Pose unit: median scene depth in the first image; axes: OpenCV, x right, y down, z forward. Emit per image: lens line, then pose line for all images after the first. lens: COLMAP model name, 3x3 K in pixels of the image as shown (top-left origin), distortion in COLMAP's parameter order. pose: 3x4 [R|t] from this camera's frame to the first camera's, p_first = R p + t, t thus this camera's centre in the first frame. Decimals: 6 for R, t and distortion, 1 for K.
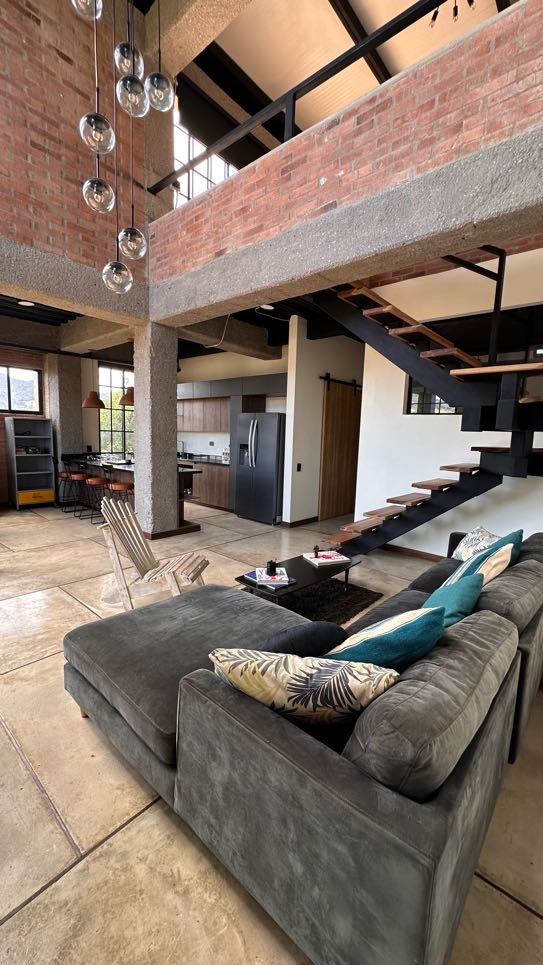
lens RADIAL K [[386.5, 0, 271.6], [0, 386.5, 484.0], [0, 0, 1]] dist [-0.006070, 0.001358]
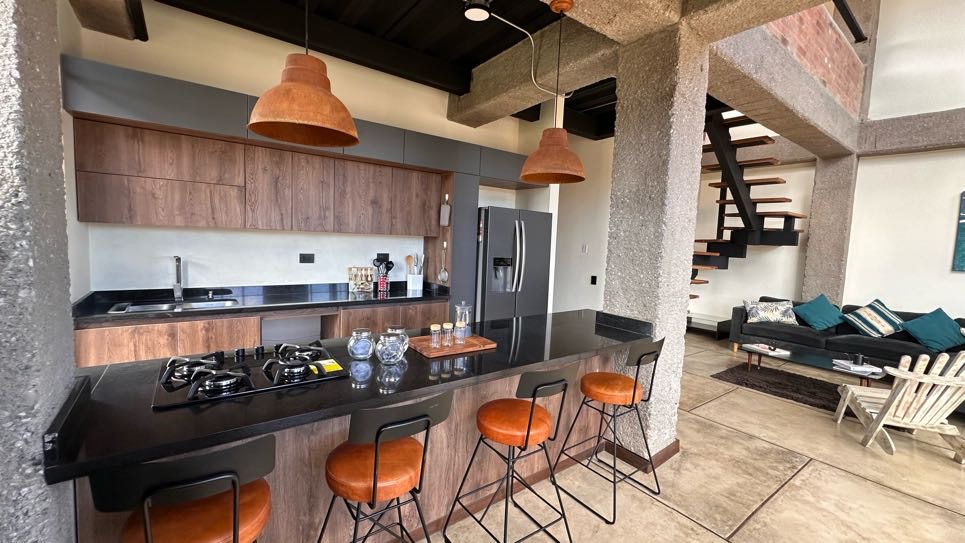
lens RADIAL K [[386.5, 0, 482.0], [0, 386.5, 270.3], [0, 0, 1]] dist [-0.006070, 0.001358]
pose [[0.206992, -0.101386, 0.973075, -0.981253], [0.091773, 0.992242, 0.083862, -0.197310], [-0.974029, 0.071944, 0.214691, 1.287737]]
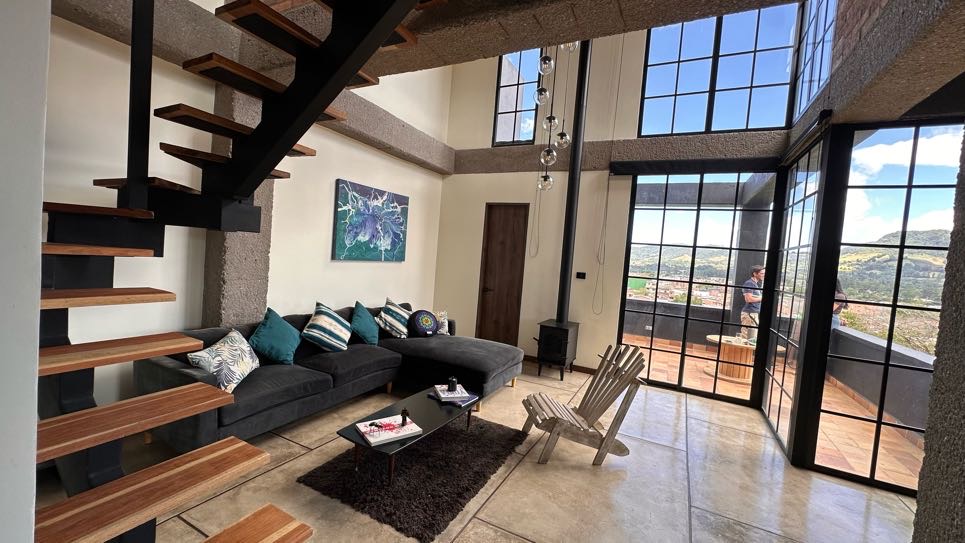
lens RADIAL K [[386.5, 0, 480.4], [0, 386.5, 269.8], [0, 0, 1]] dist [-0.006070, 0.001358]
pose [[-0.964236, -0.102184, -0.244556, 0.145466], [-0.142848, 0.977571, 0.154757, -0.179122], [0.223257, 0.184157, -0.957206, 1.331843]]
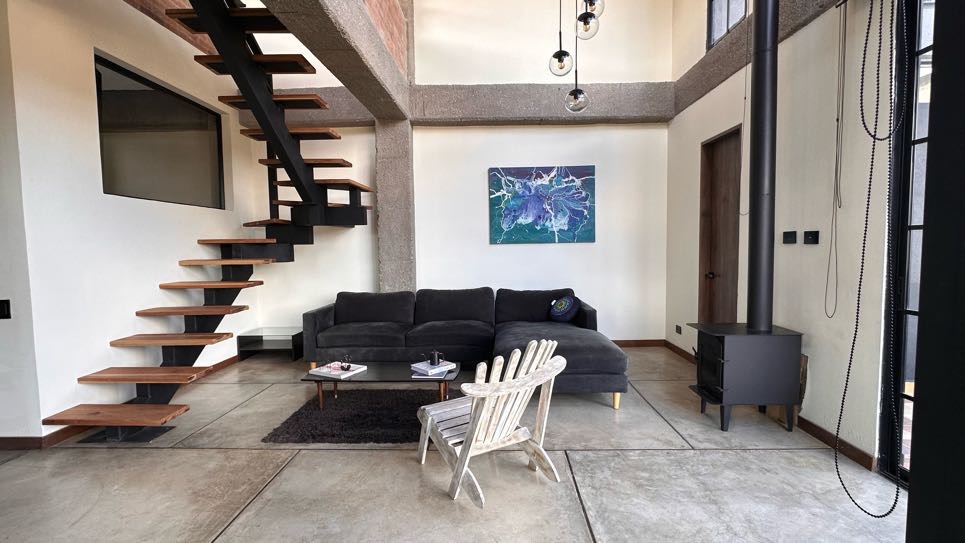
lens RADIAL K [[422.9, 0, 482.2], [0, 422.9, 271.1], [0, 0, 1]] dist [-0.004680, 0.000455]
pose [[-0.638763, -0.076623, 0.765579, -0.618500], [0.090383, 0.980667, 0.173561, -0.127896], [-0.764077, 0.180060, -0.619488, 1.045925]]
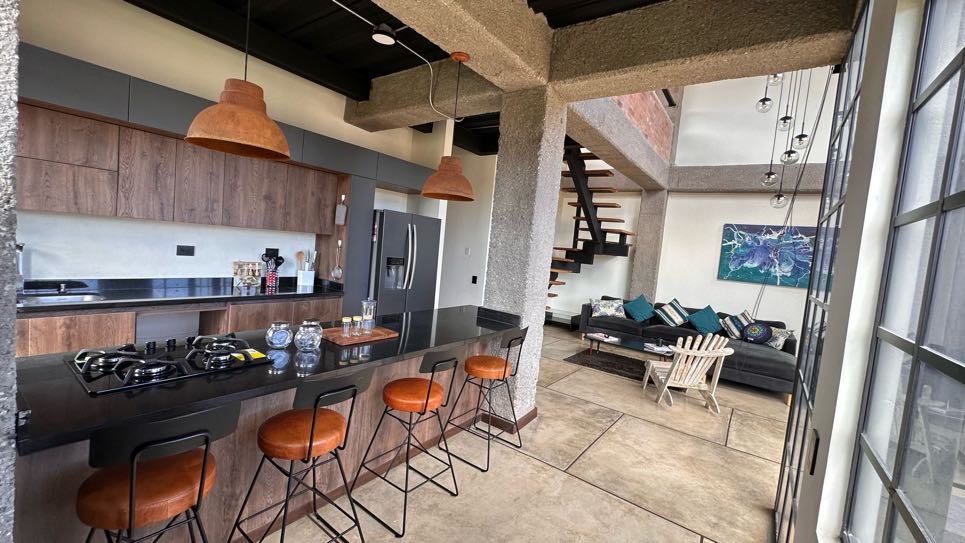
lens RADIAL K [[386.5, 0, 483.3], [0, 386.5, 270.3], [0, 0, 1]] dist [-0.006070, 0.001358]
pose [[-0.096704, -0.107295, 0.989513, -1.081054], [0.029990, 0.993407, 0.110648, -0.215832], [-0.994861, 0.040376, -0.092849, 1.303207]]
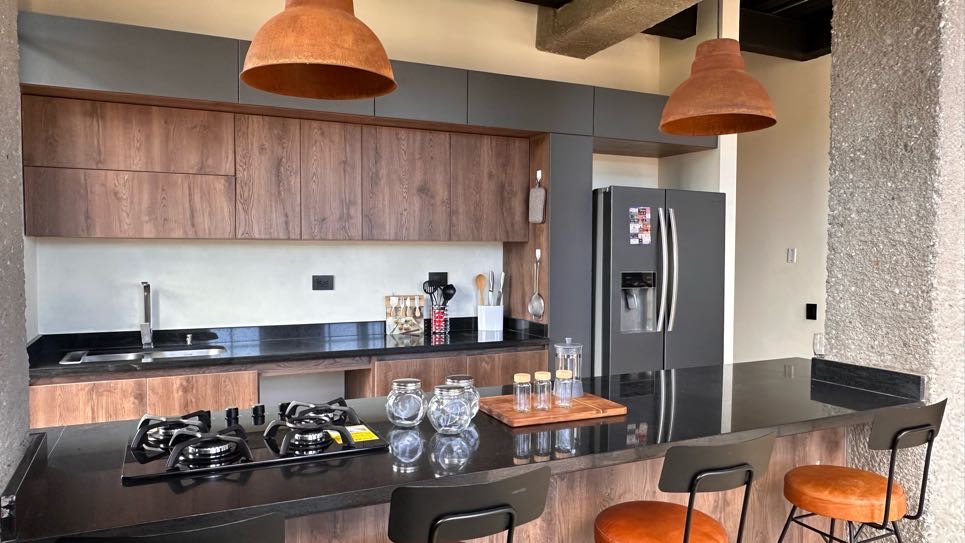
lens RADIAL K [[658.6, 0, 473.1], [0, 658.6, 281.6], [0, 0, 1]] dist [-0.006035, -0.001104]
pose [[0.395117, -0.069849, 0.915971, -0.998076], [0.128922, 0.991453, 0.019993, -0.181534], [-0.909539, 0.110189, 0.400745, 1.278985]]
